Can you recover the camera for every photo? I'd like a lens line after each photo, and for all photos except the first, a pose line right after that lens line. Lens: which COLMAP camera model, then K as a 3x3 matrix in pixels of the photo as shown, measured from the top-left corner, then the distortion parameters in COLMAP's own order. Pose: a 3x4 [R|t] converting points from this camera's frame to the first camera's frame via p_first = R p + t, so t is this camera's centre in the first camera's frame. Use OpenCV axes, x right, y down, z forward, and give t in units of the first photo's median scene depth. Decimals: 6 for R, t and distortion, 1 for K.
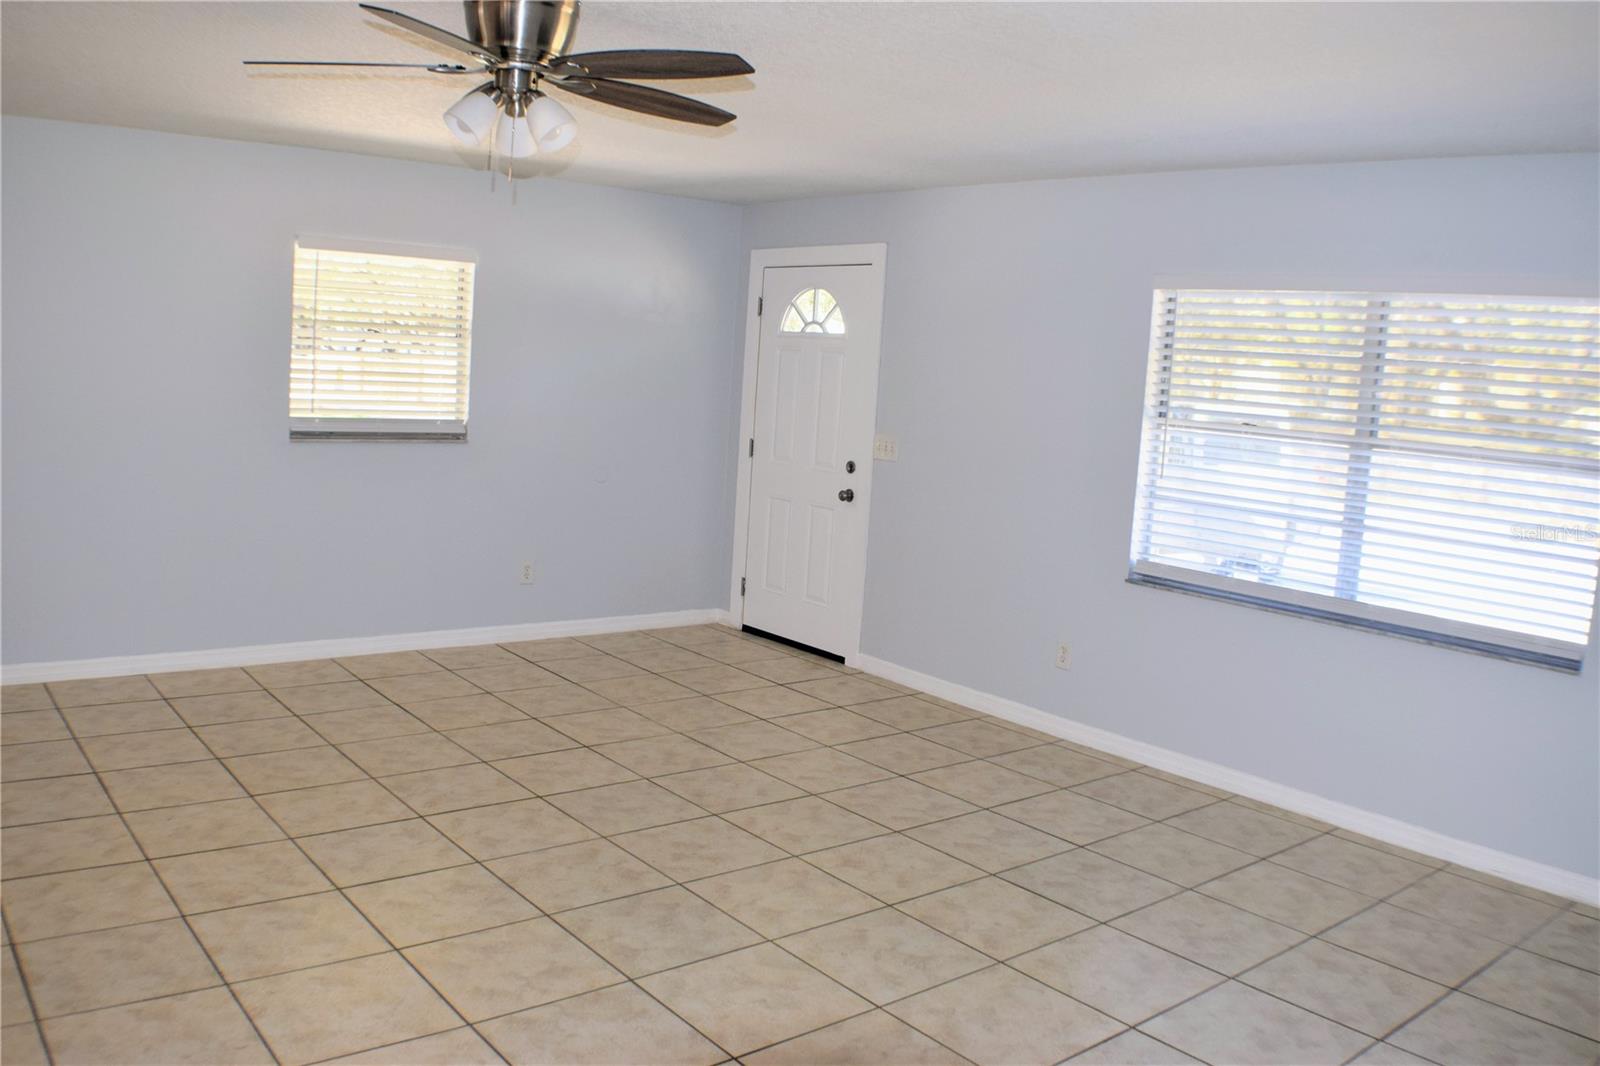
lens RADIAL K [[1291.9, 0, 811.4], [0, 1291.9, 531.8], [0, 0, 1]] dist [-0.189552, 0.063247]
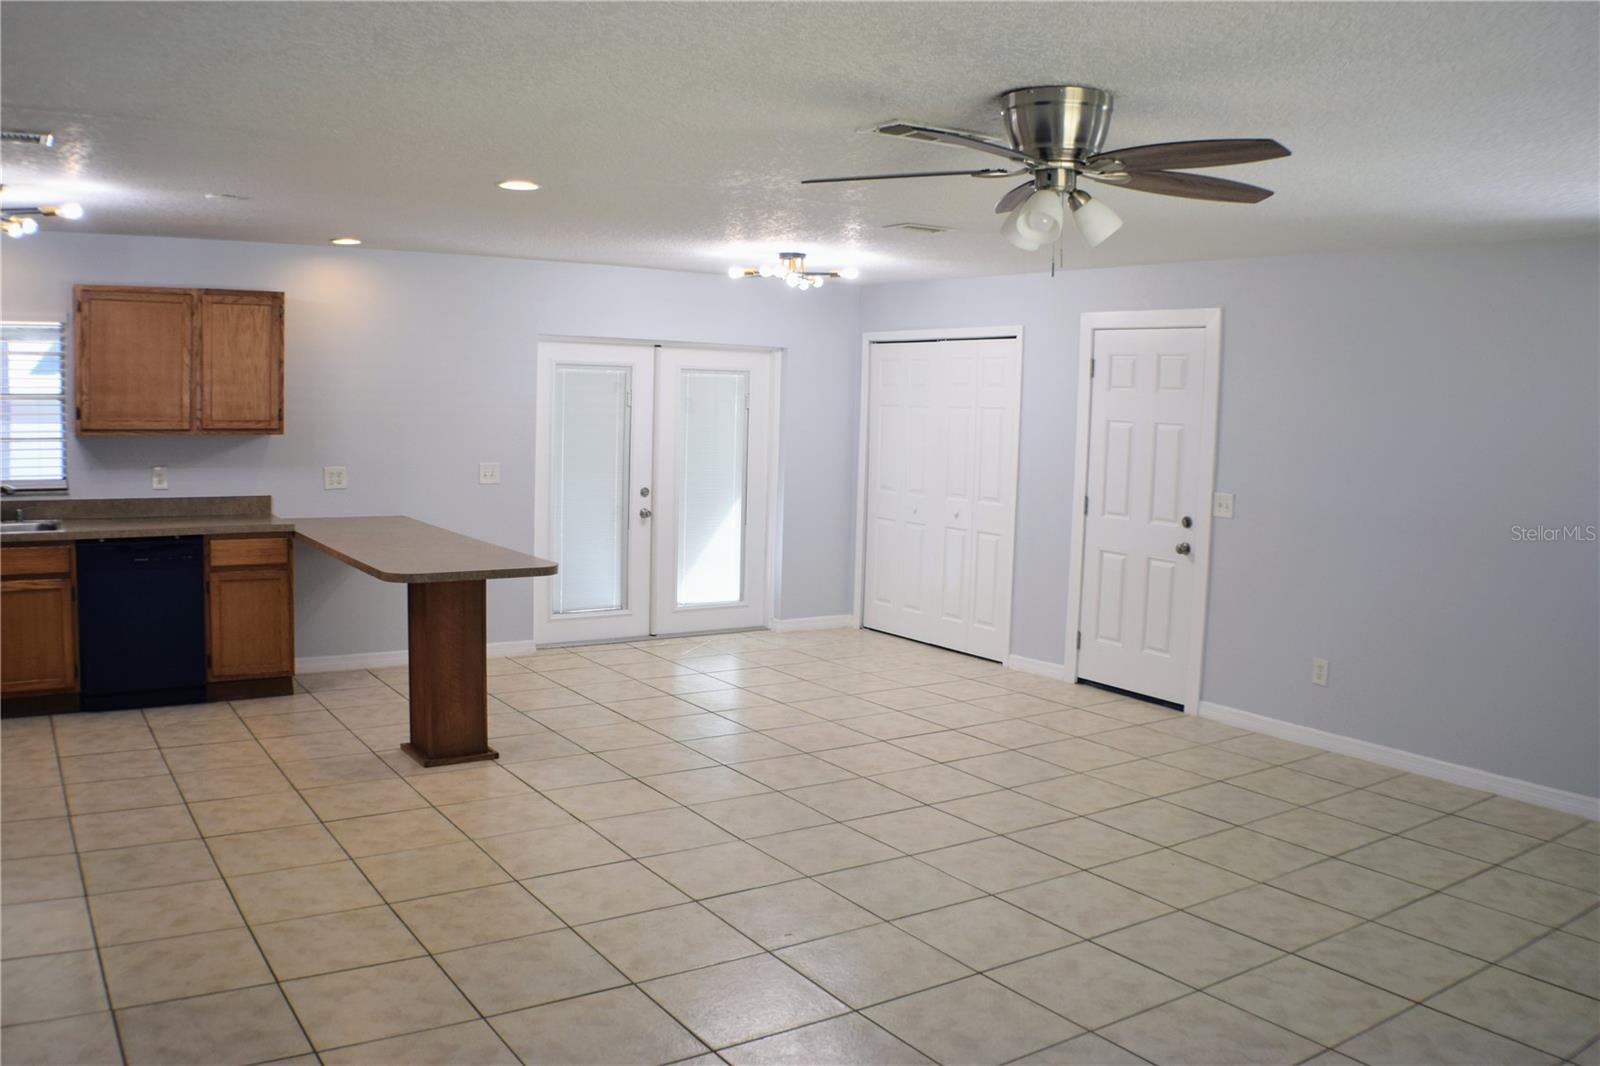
lens RADIAL K [[1291.9, 0, 811.4], [0, 1291.9, 531.8], [0, 0, 1]] dist [-0.189552, 0.063247]
pose [[-0.092242, 0.034822, -0.995128, 0.493404], [-0.161470, 0.985638, 0.049457, -0.053222], [0.982557, 0.165245, -0.085294, 0.550168]]
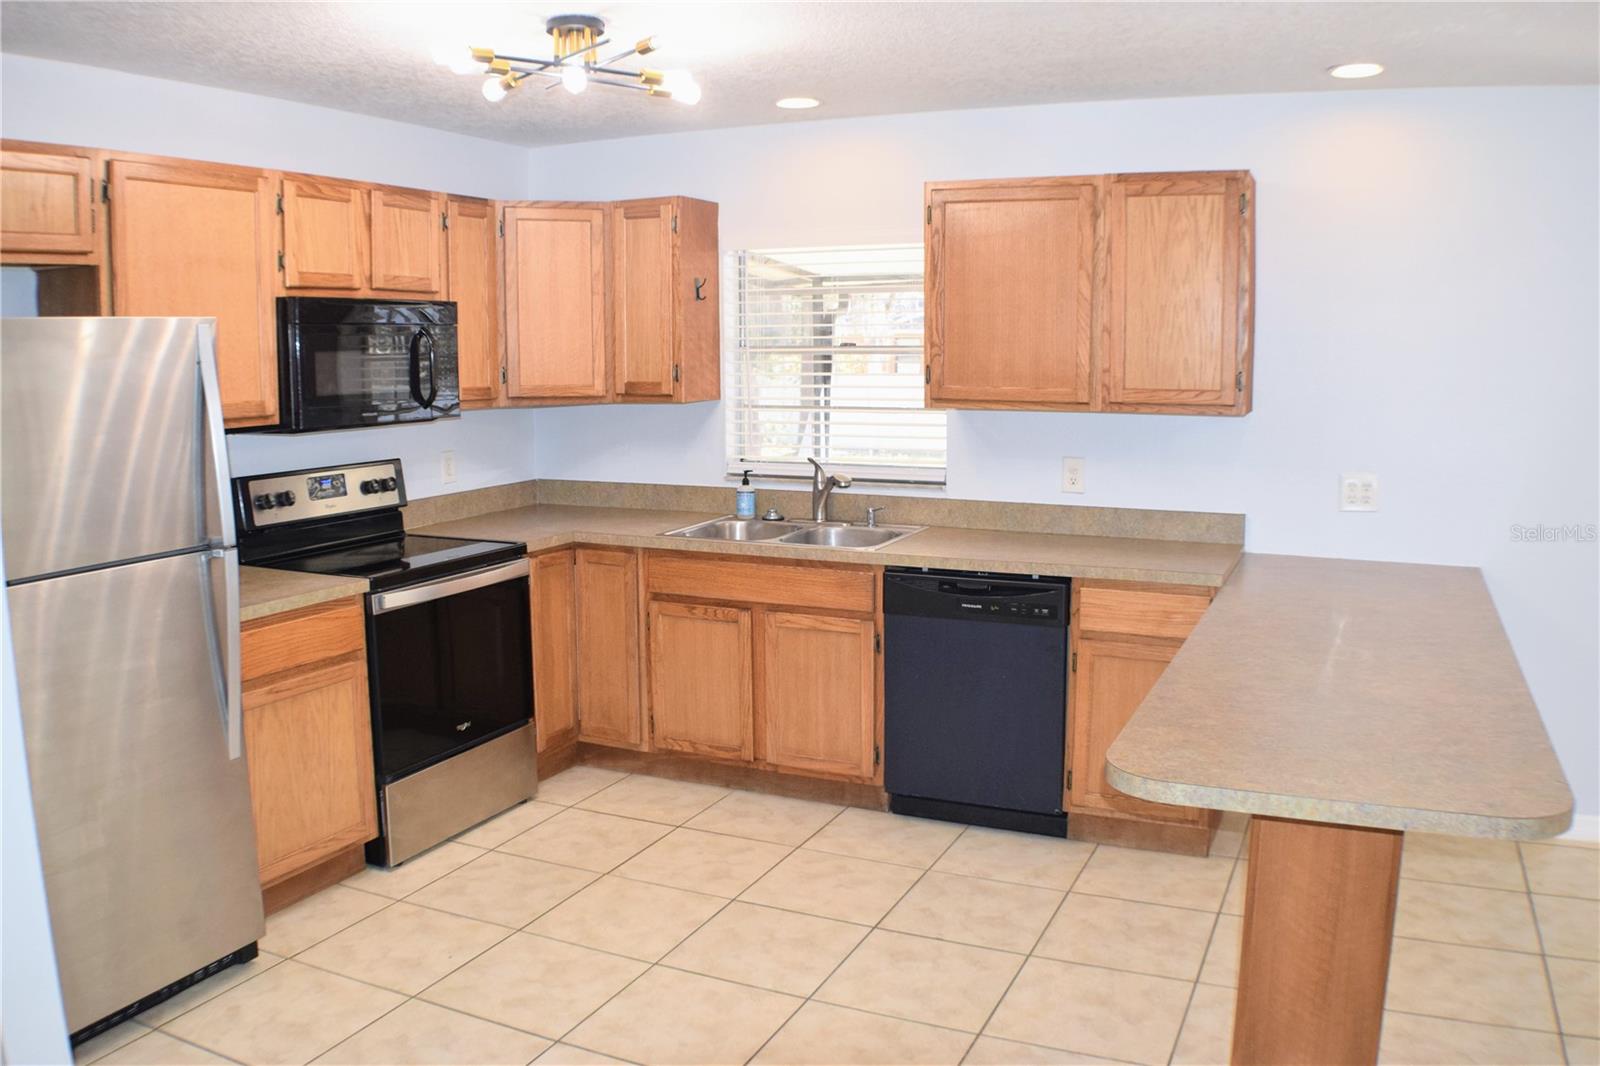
lens RADIAL K [[1291.9, 0, 811.4], [0, 1291.9, 531.8], [0, 0, 1]] dist [-0.189552, 0.063247]
pose [[-0.896940, 0.004257, -0.442131, -0.187484], [-0.108108, 0.967492, 0.228630, -0.078569], [0.428731, 0.252866, -0.867323, 0.450749]]
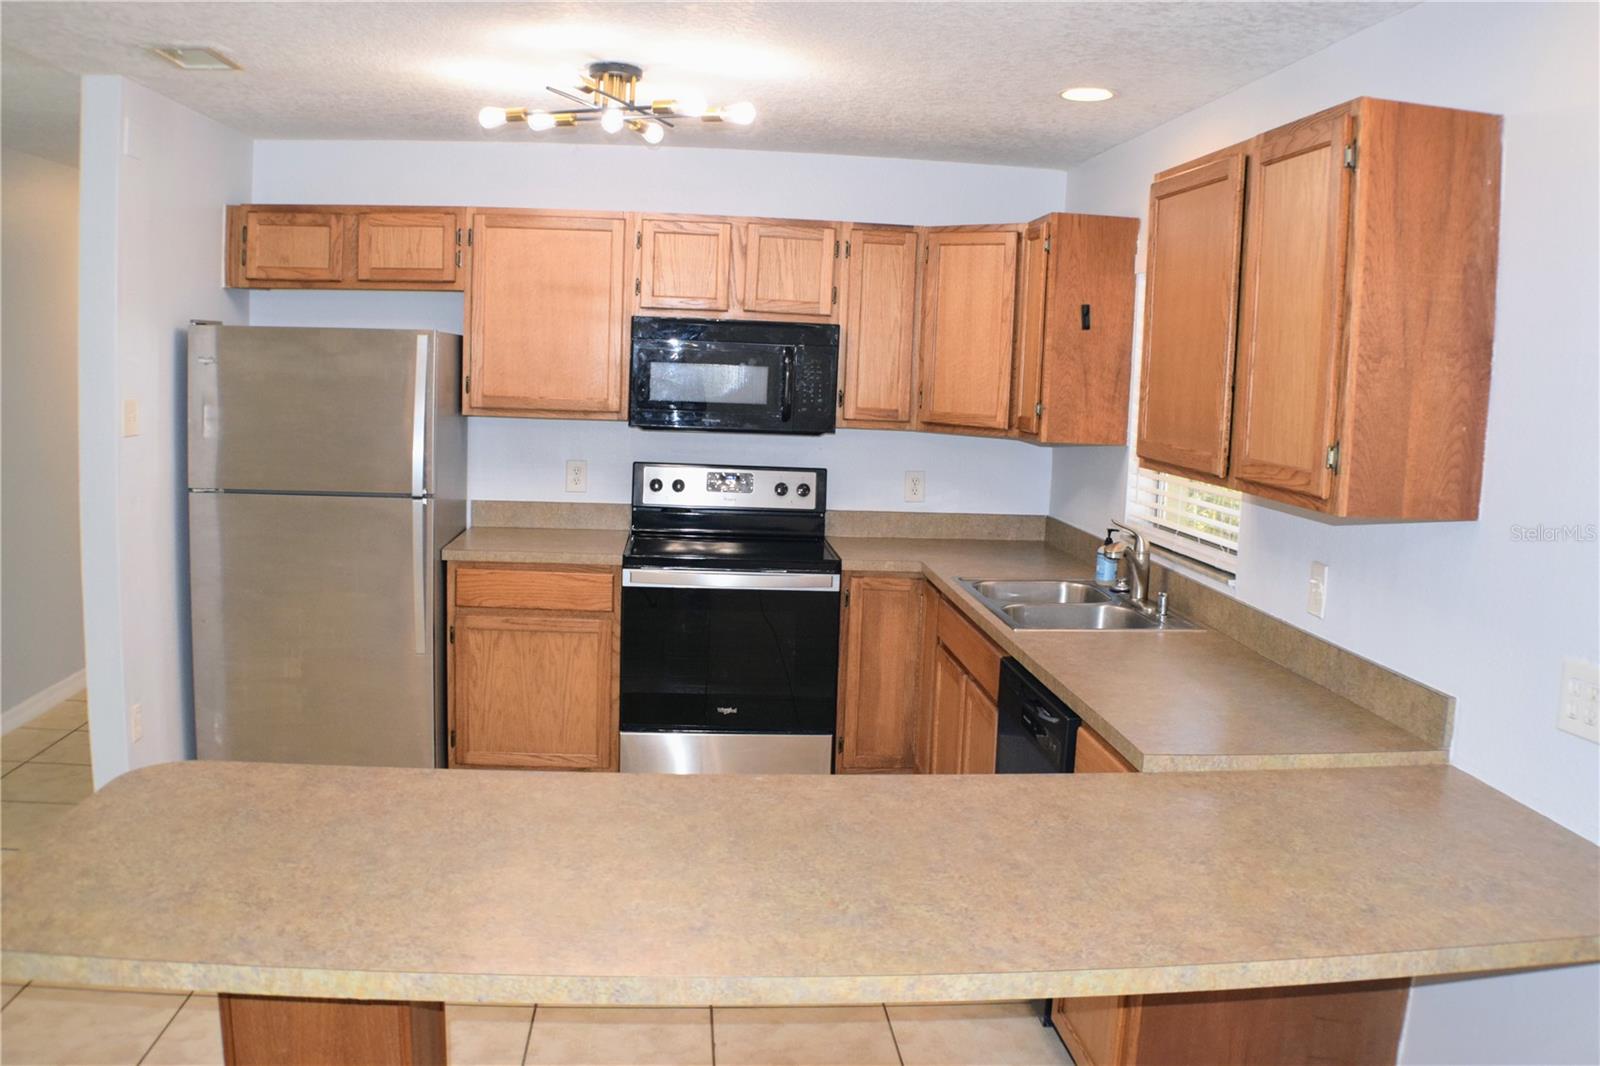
lens RADIAL K [[1291.9, 0, 811.4], [0, 1291.9, 531.8], [0, 0, 1]] dist [-0.189552, 0.063247]
pose [[-0.827194, -0.166032, 0.536827, -0.852886], [-0.018645, 0.962934, 0.269092, -0.111769], [-0.561607, 0.212582, -0.799629, 0.343352]]
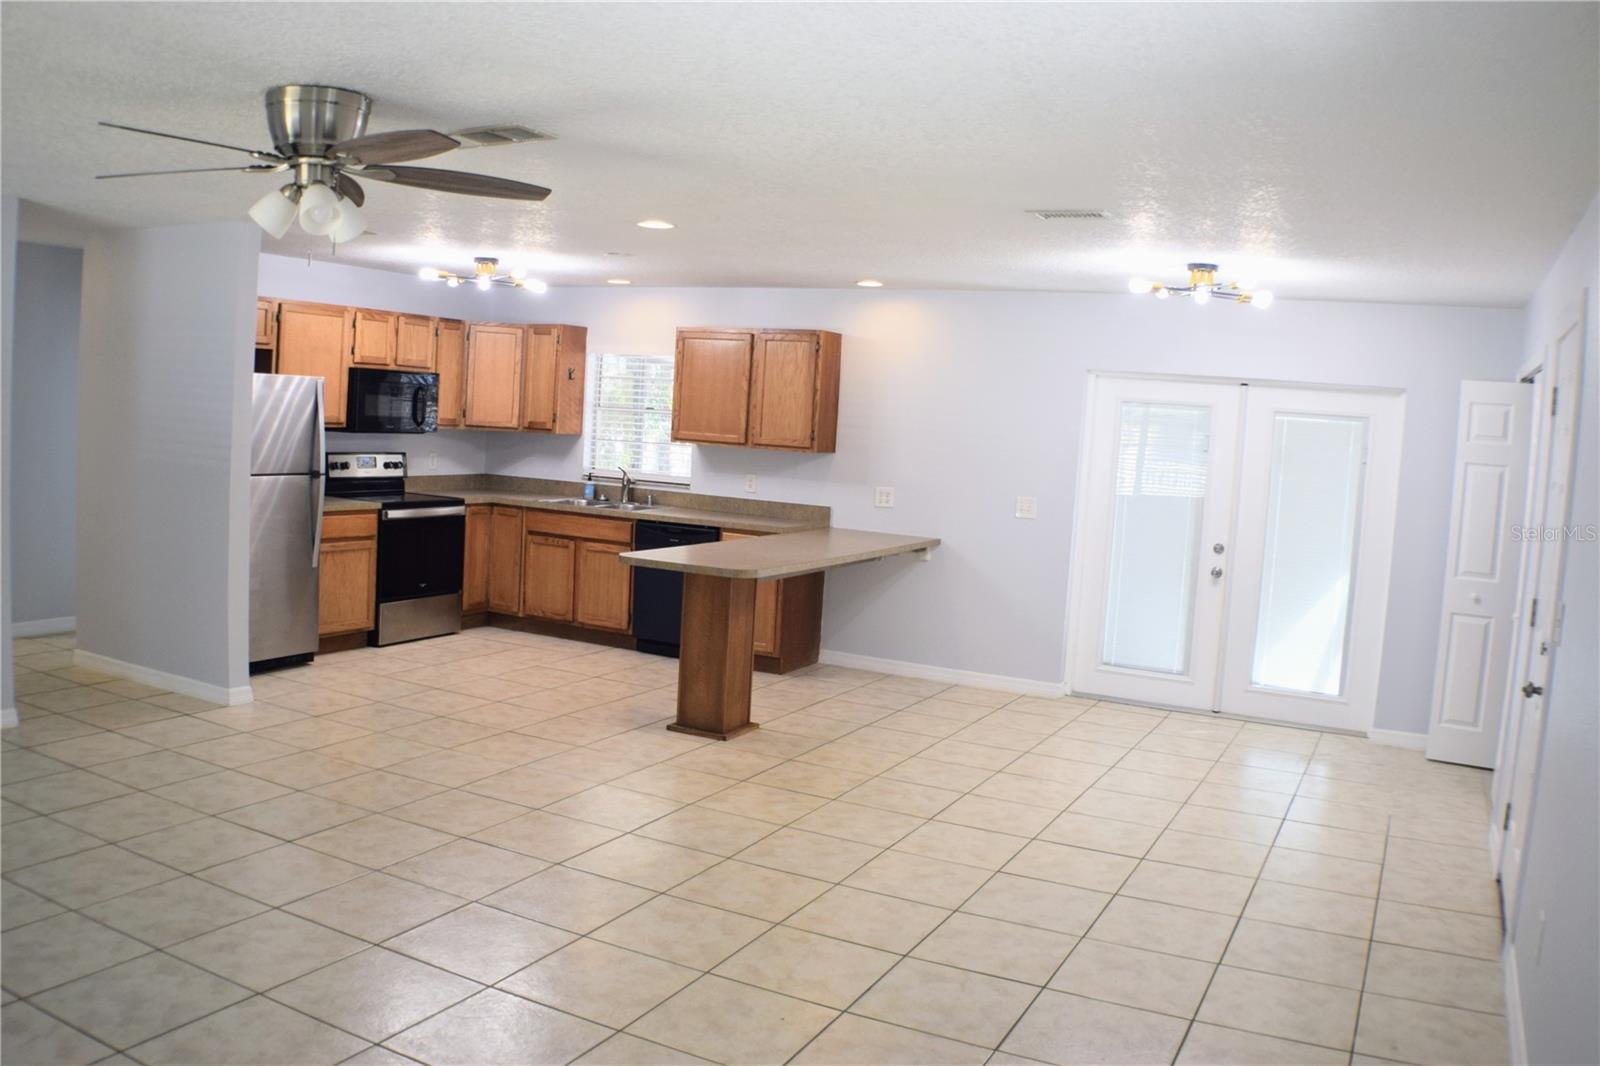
lens RADIAL K [[1291.9, 0, 811.4], [0, 1291.9, 531.8], [0, 0, 1]] dist [-0.189552, 0.063247]
pose [[-0.907410, -0.079352, -0.412688, -0.122461], [-0.167336, 0.969029, 0.181609, -0.191348], [0.385495, 0.233852, -0.892584, 1.300330]]
